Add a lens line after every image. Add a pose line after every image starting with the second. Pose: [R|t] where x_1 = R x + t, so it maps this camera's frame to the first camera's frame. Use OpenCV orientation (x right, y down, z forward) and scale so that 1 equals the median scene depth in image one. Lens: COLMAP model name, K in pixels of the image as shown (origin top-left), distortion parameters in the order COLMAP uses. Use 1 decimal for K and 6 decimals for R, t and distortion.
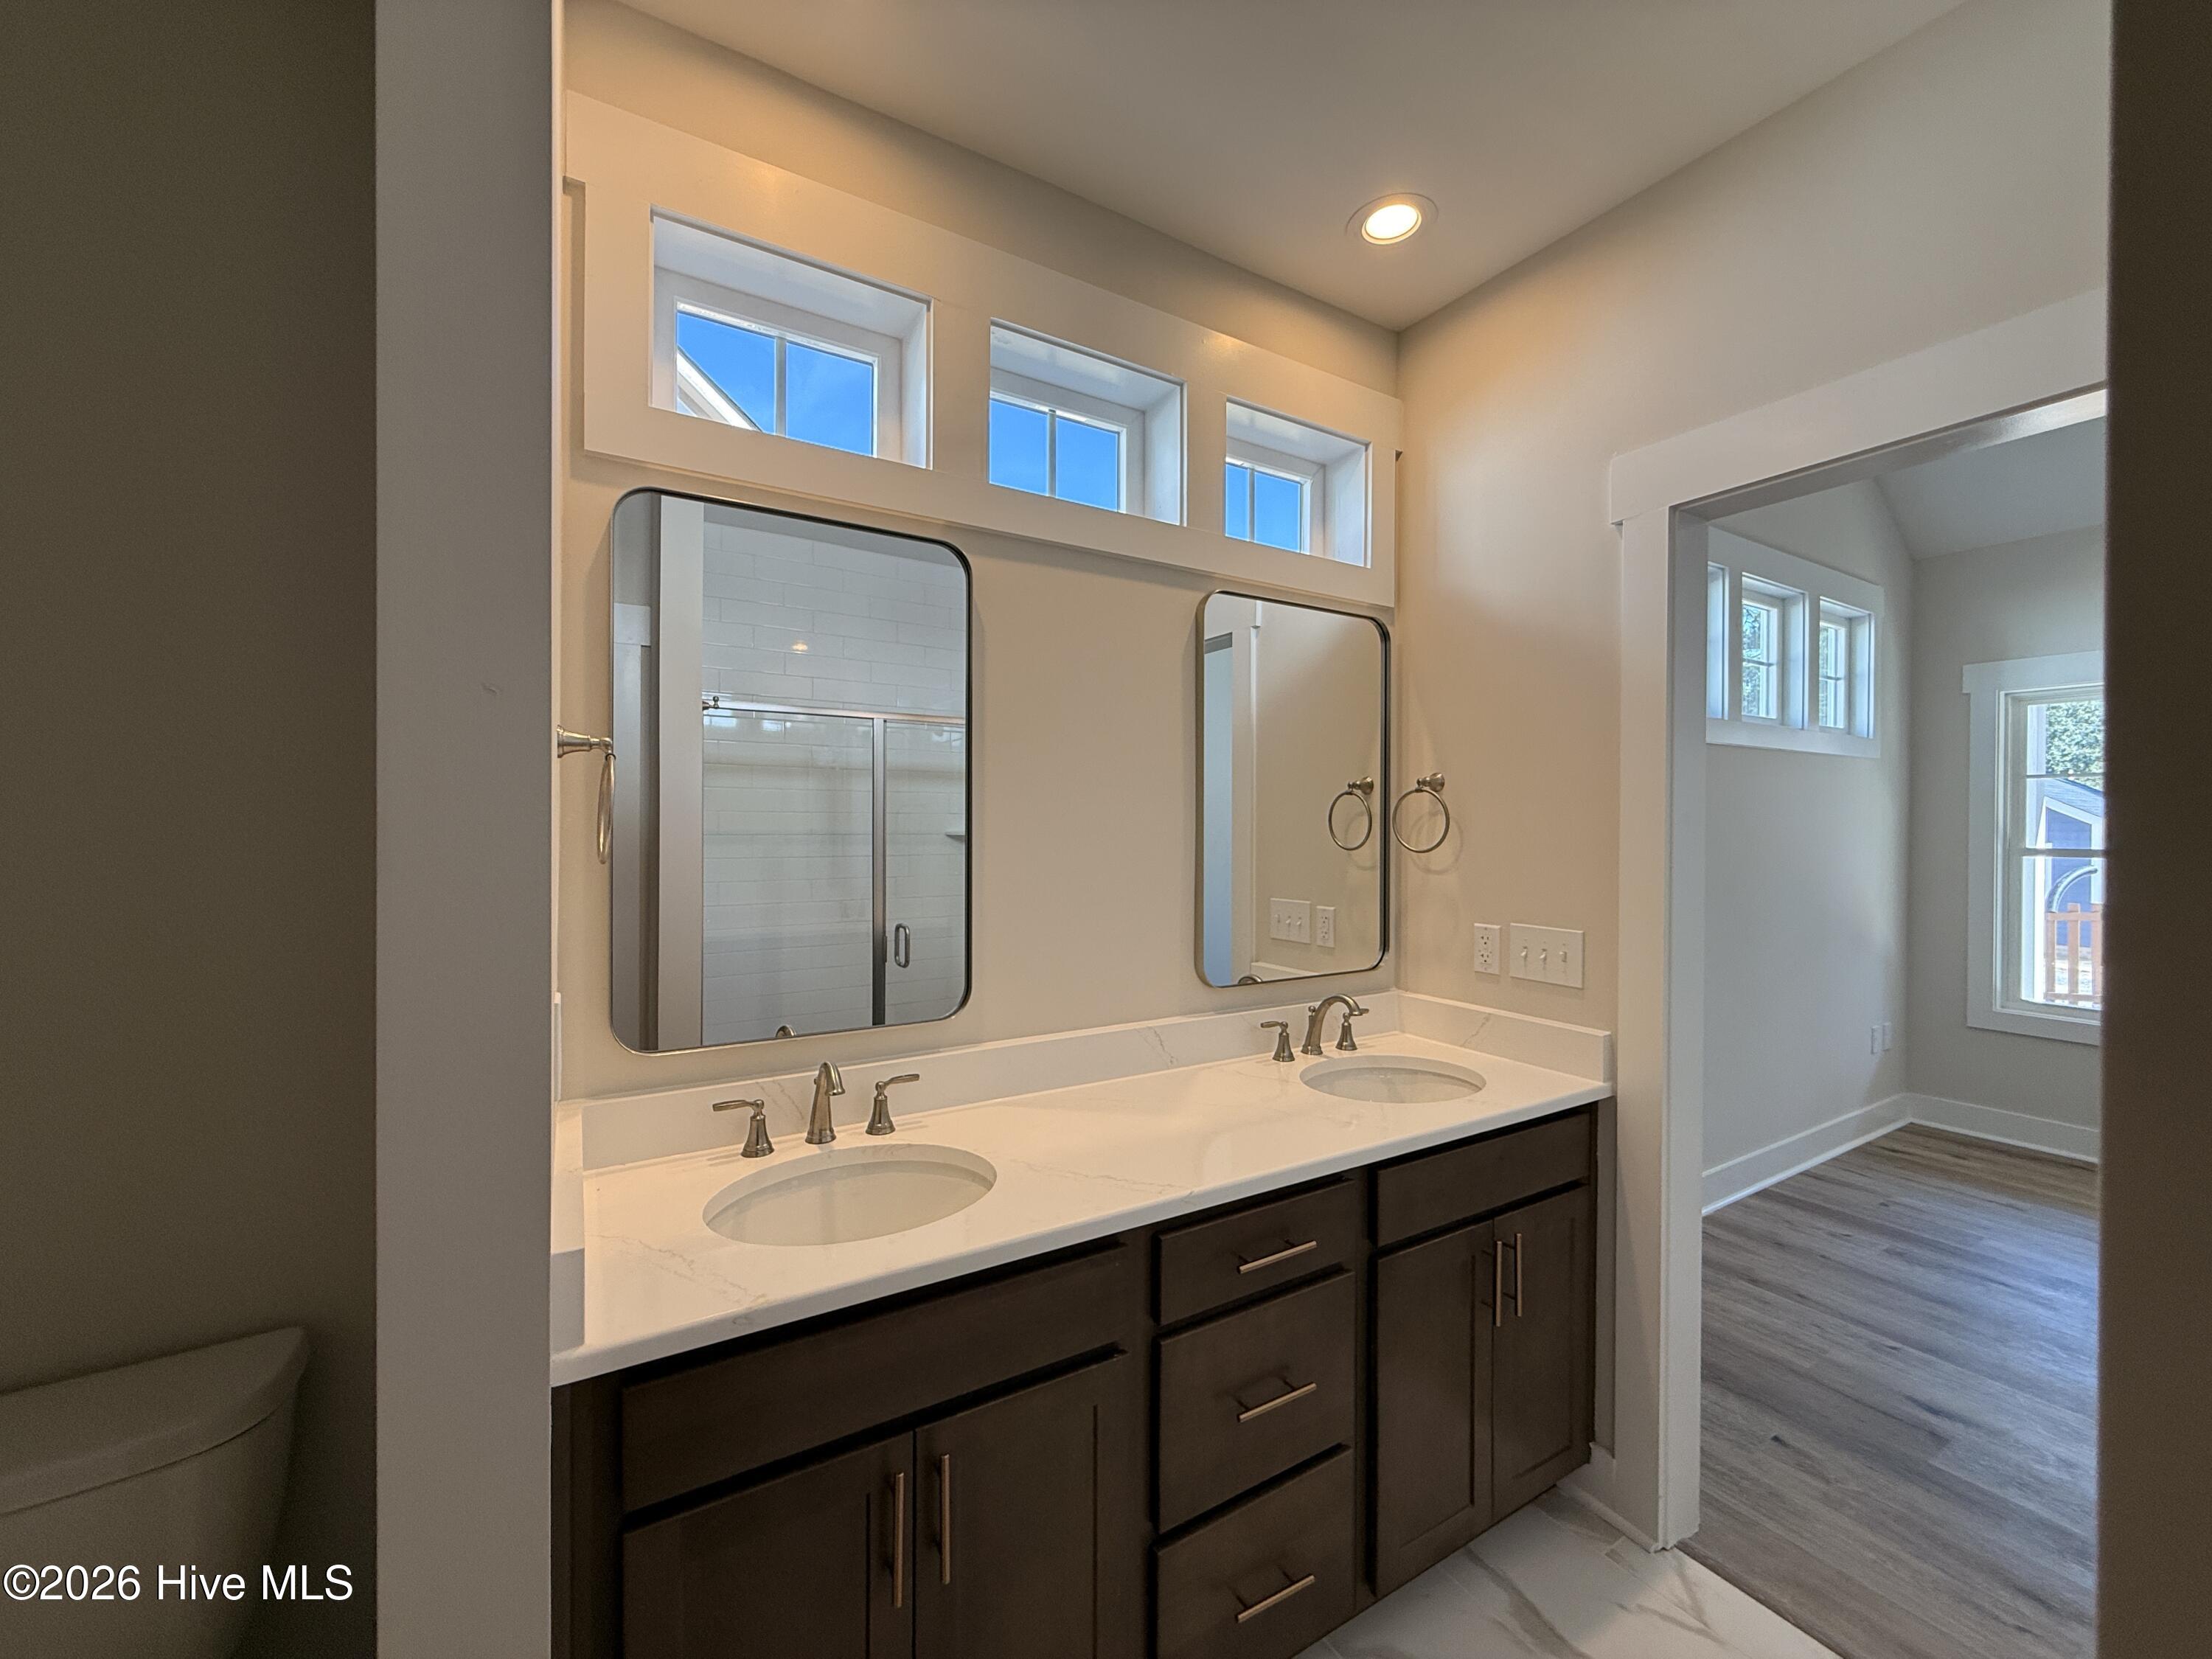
lens RADIAL K [[878.7, 0, 1086.4], [0, 878.7, 823.8], [0, 0, 1]] dist [-0.003636, -0.000410]
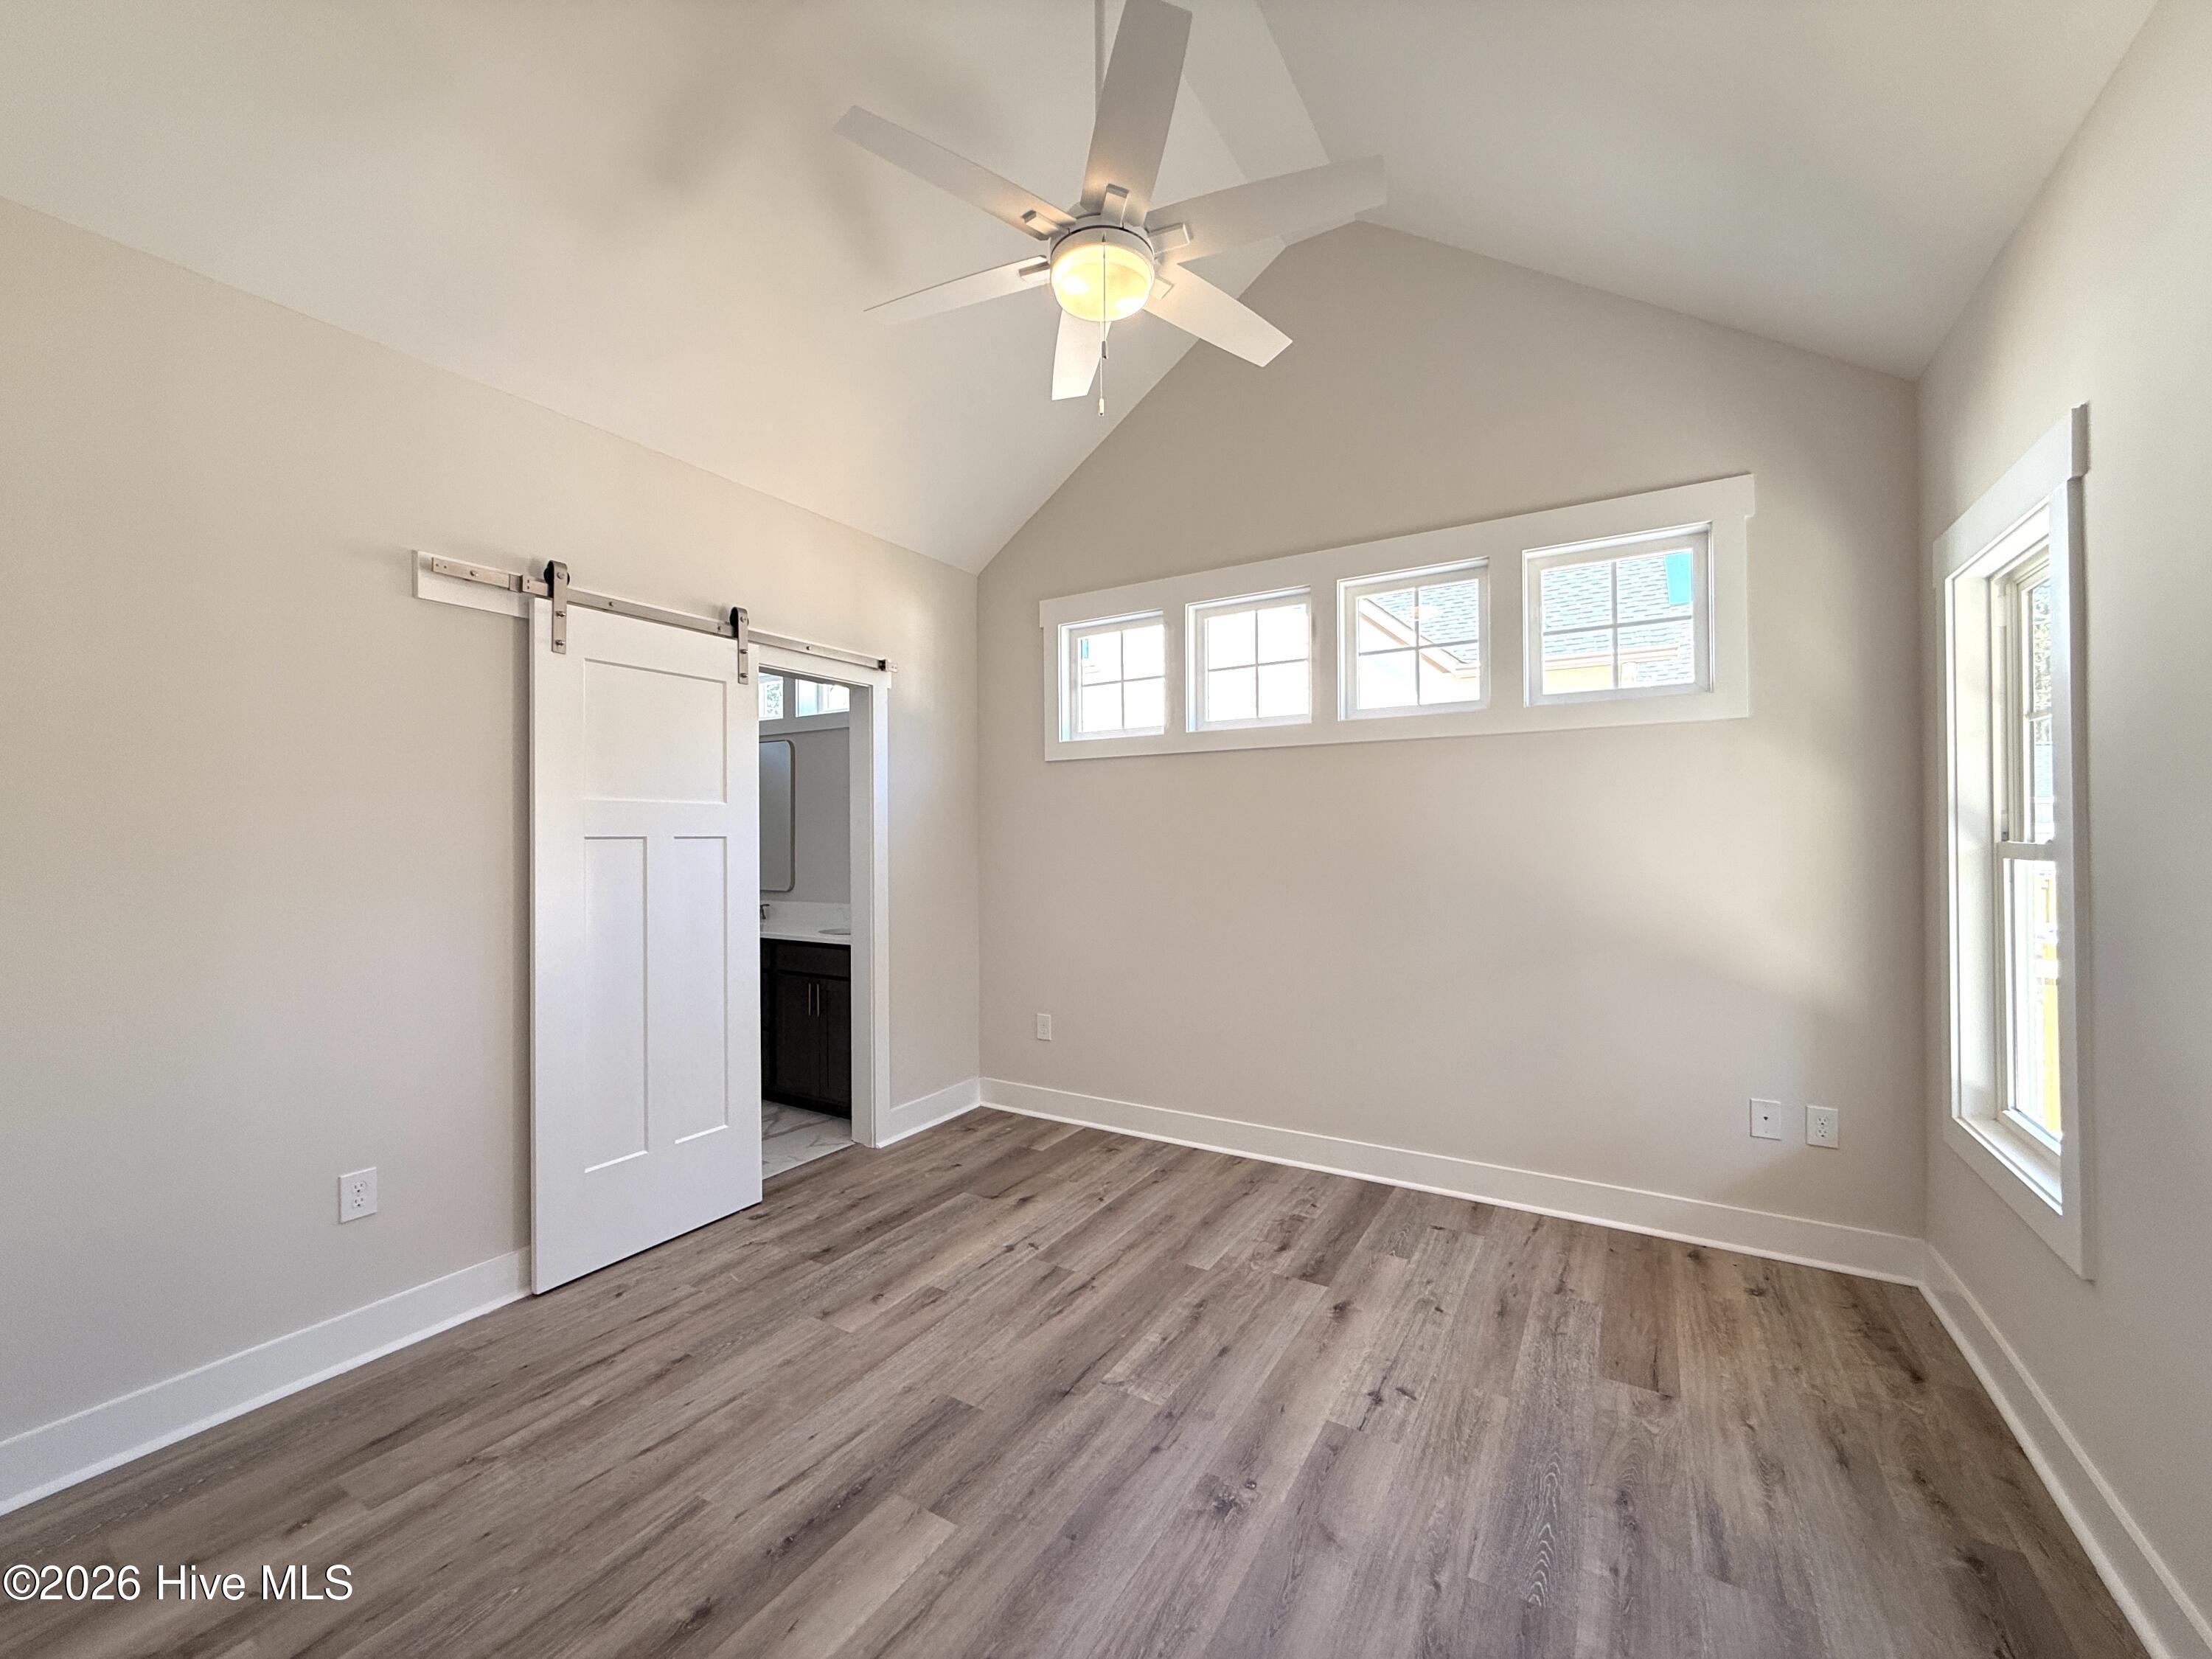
lens RADIAL K [[878.7, 0, 1105.1], [0, 878.7, 833.2], [0, 0, 1]] dist [-0.003636, -0.000410]
pose [[0.474611, -0.007118, -0.880167, 1.550534], [0.004821, 0.999973, -0.005488, 0.026248], [0.880183, -0.001639, 0.474632, 0.258234]]
